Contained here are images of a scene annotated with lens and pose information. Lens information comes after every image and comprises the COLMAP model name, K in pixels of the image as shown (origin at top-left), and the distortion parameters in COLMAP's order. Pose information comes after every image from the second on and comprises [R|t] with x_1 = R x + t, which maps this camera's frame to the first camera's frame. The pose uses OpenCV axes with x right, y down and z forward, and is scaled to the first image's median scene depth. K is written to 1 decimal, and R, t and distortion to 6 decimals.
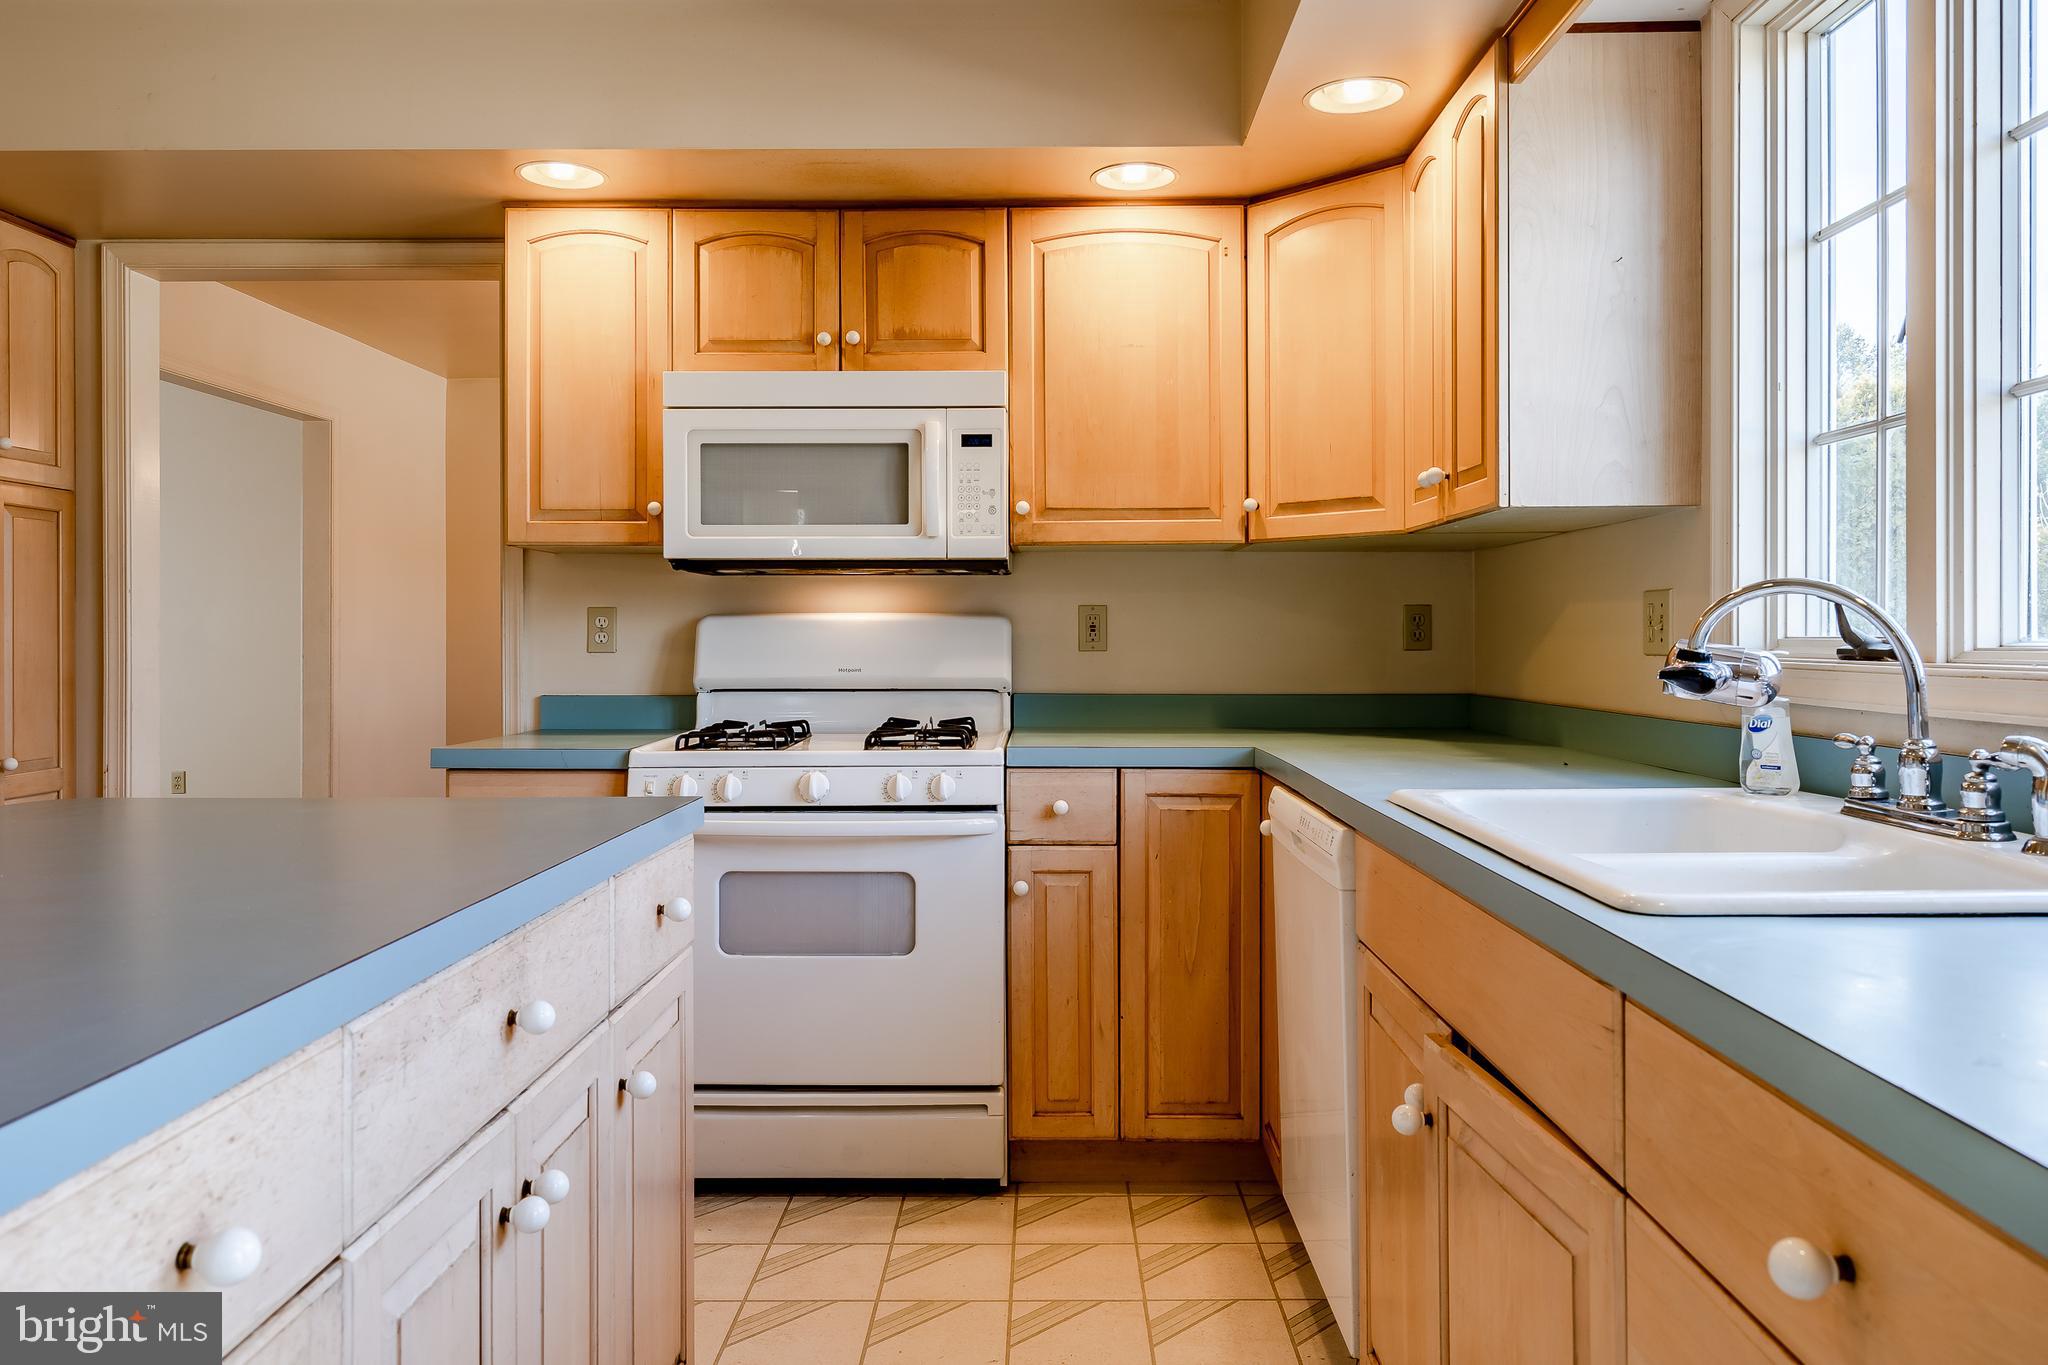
lens RADIAL K [[1400.2, 0, 1024.4], [0, 1400.2, 668.1], [0, 0, 1]] dist [-0.018296, -0.005212]
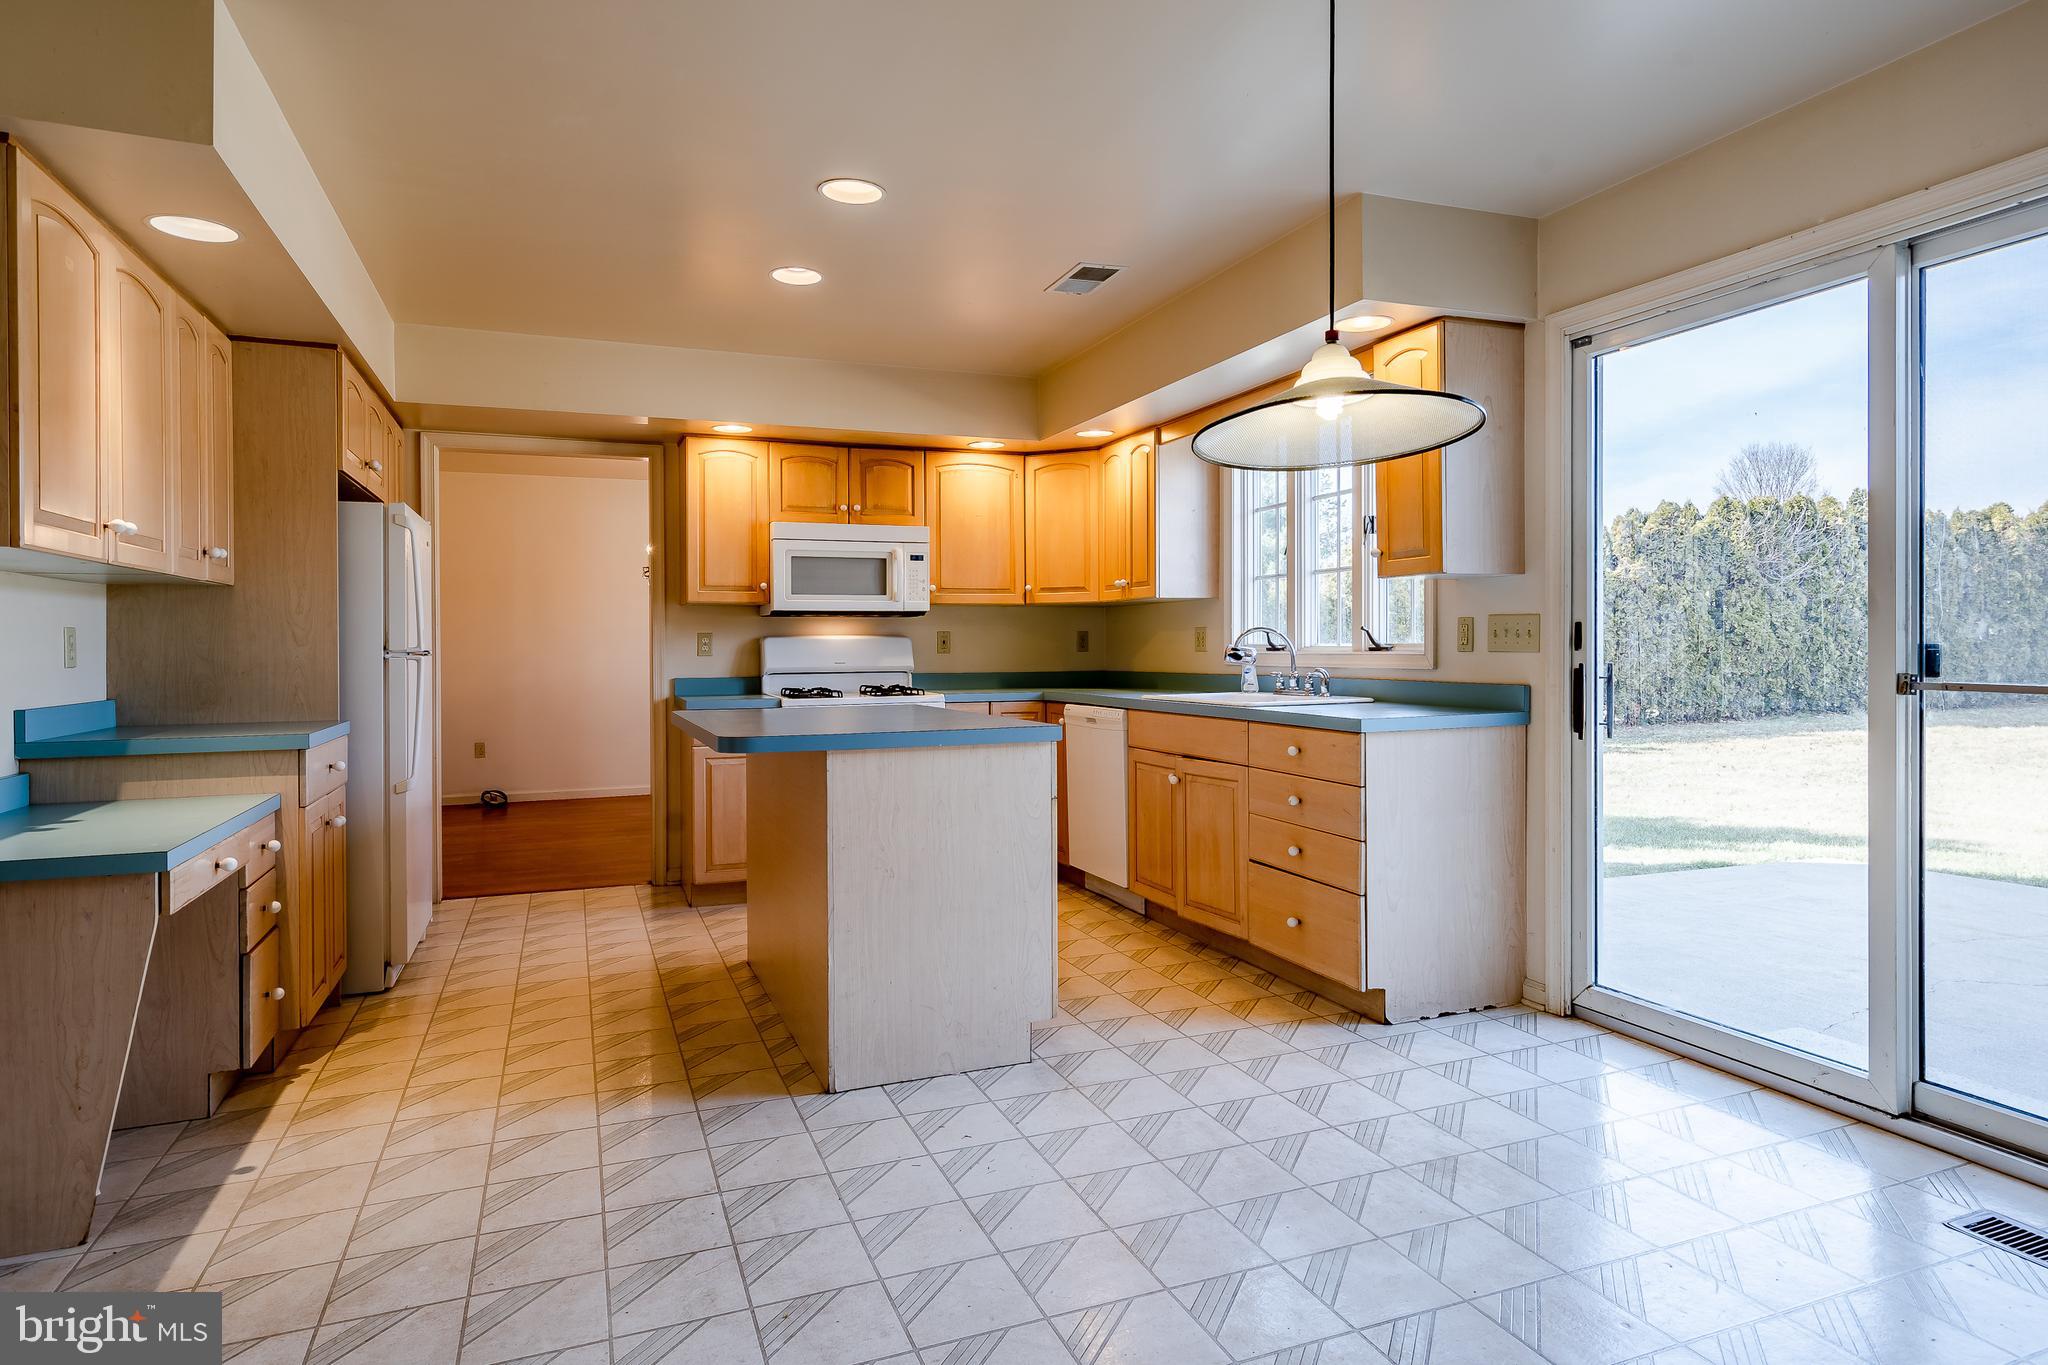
lens RADIAL K [[1141.9, 0, 1022.7], [0, 1141.9, 673.6], [0, 0, 1]] dist [0.010694, -0.001197]
pose [[0.931897, -0.014888, 0.362417, -0.524136], [0.015088, 0.999884, 0.002279, 0.018543], [-0.362408, 0.003345, 0.932013, -0.728889]]
